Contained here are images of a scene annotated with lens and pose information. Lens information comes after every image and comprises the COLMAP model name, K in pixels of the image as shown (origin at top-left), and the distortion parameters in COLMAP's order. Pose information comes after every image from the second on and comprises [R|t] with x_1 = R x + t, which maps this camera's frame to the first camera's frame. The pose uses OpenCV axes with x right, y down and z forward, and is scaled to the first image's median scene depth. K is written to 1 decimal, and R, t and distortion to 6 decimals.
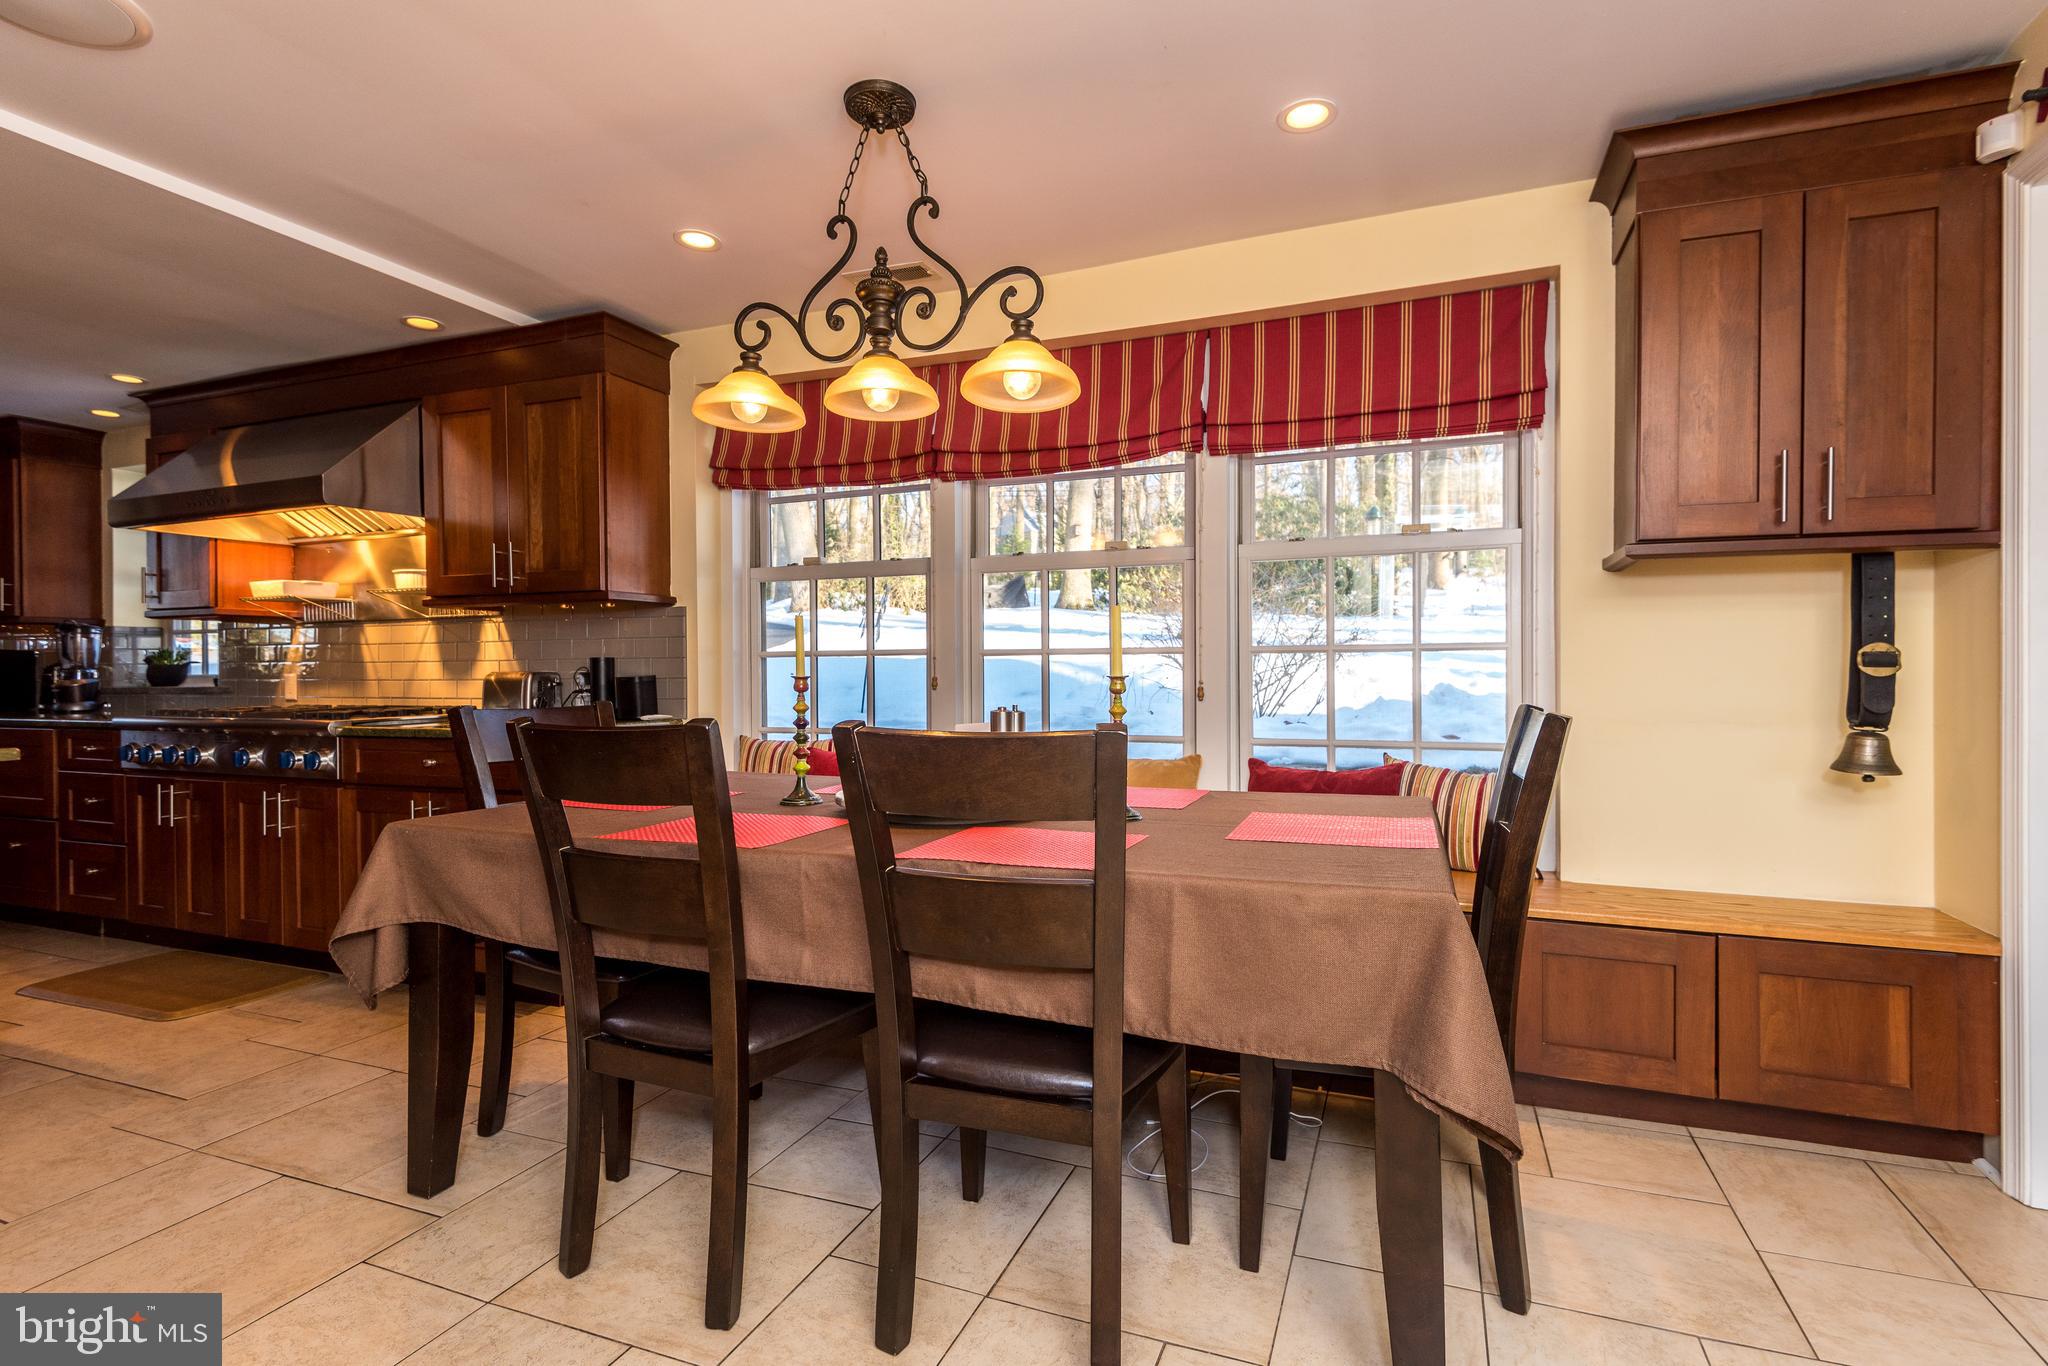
lens RADIAL K [[937.6, 0, 992.4], [0, 937.6, 692.0], [0, 0, 1]] dist [-0.000730, -0.002680]
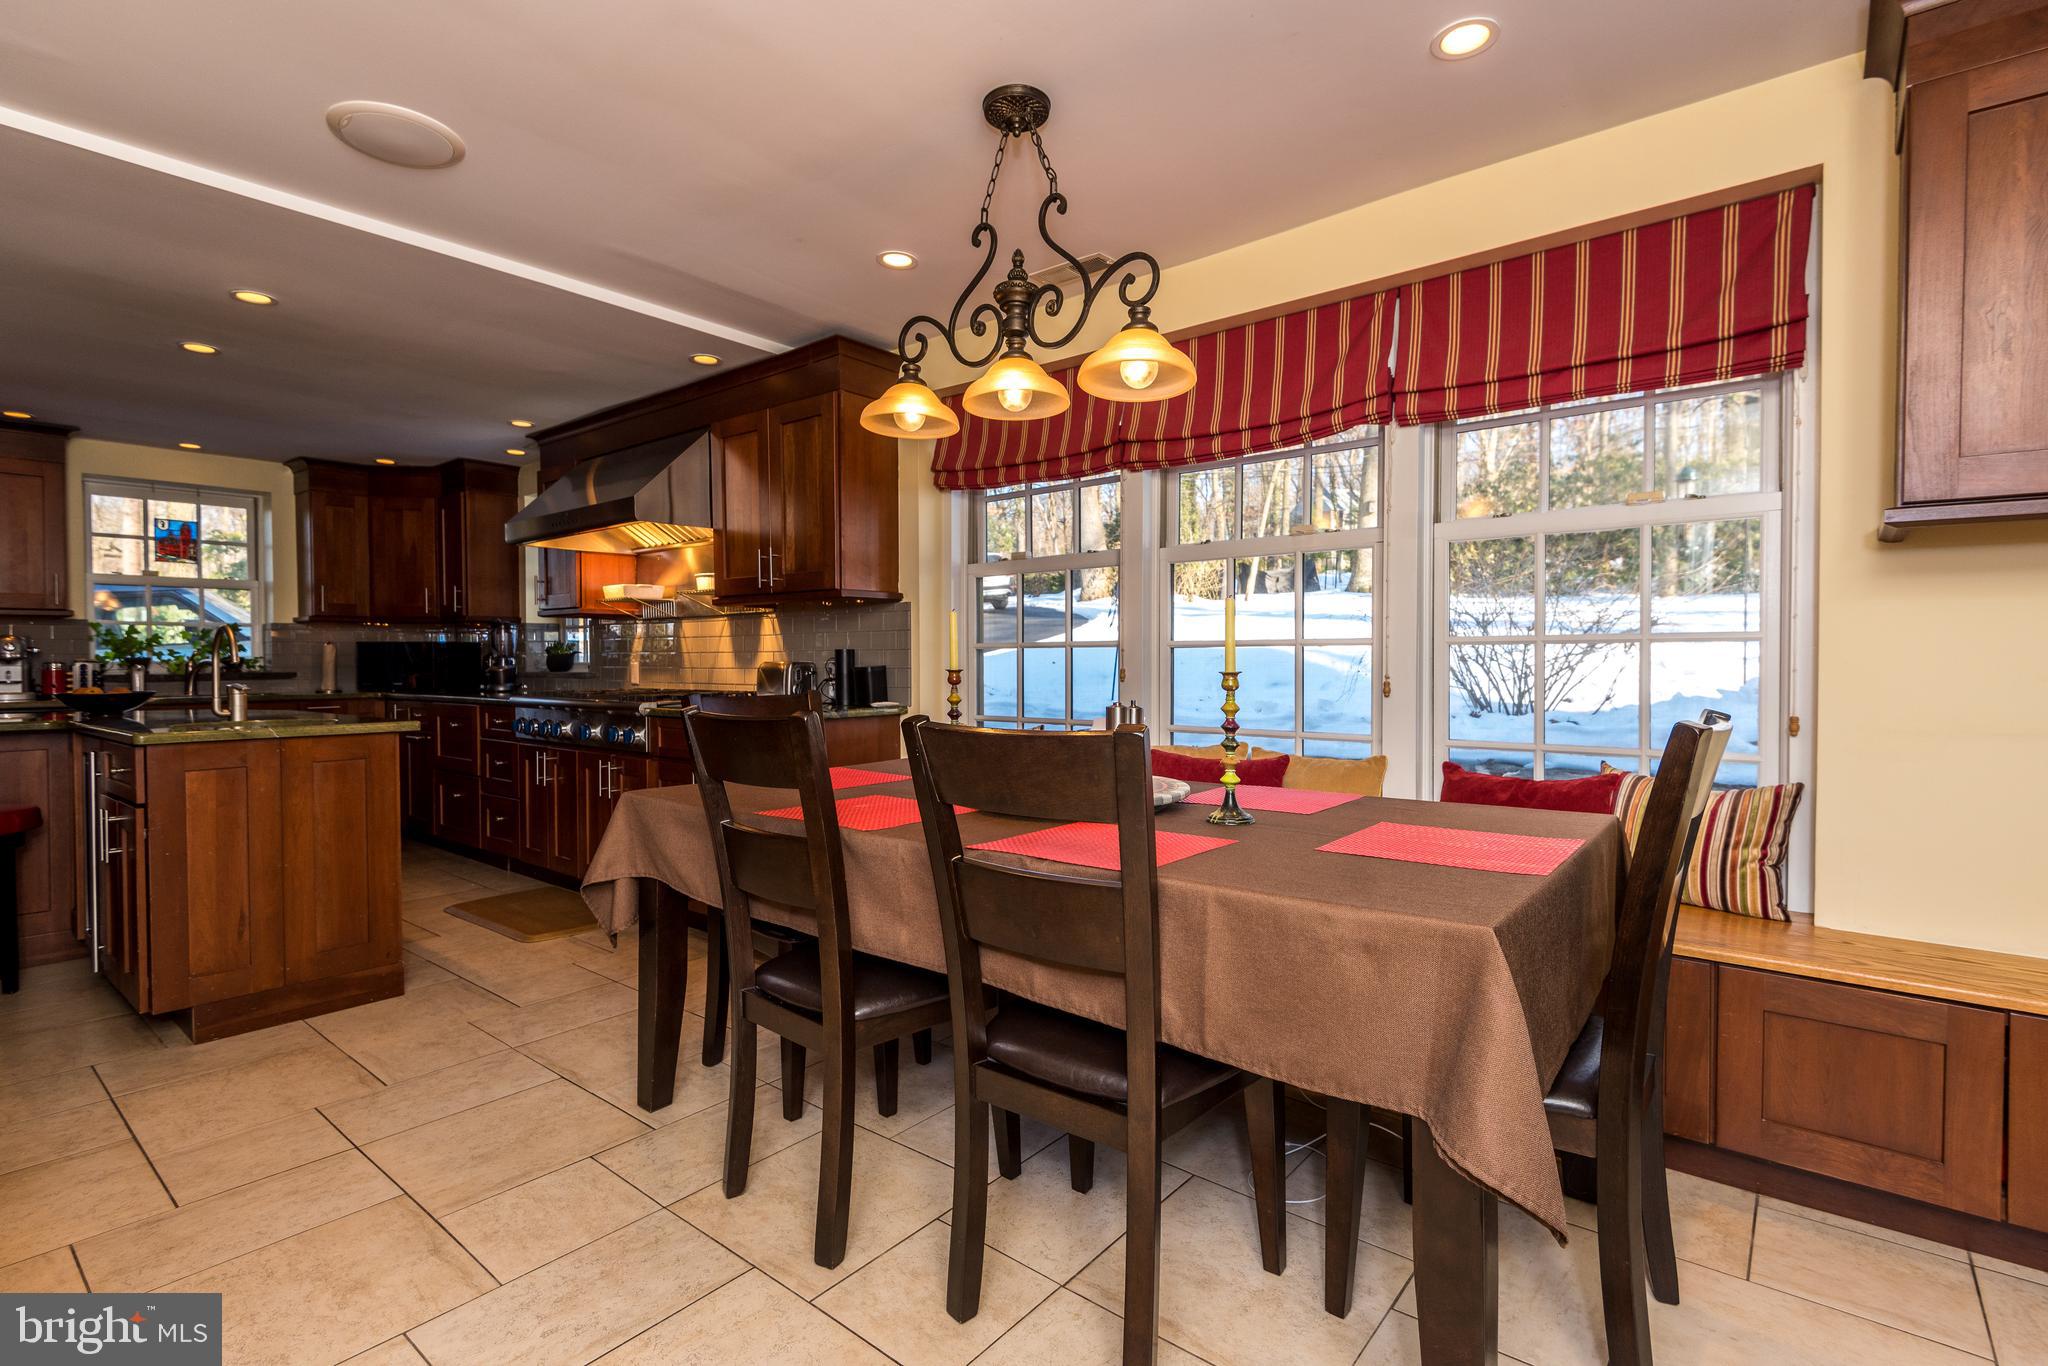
lens RADIAL K [[937.6, 0, 1027.7], [0, 937.6, 690.4], [0, 0, 1]] dist [-0.000730, -0.002680]
pose [[0.953533, 0.009436, -0.301142, 0.208749], [-0.004897, 0.999863, 0.015825, -0.011529], [0.301250, -0.013615, 0.953448, 0.025790]]
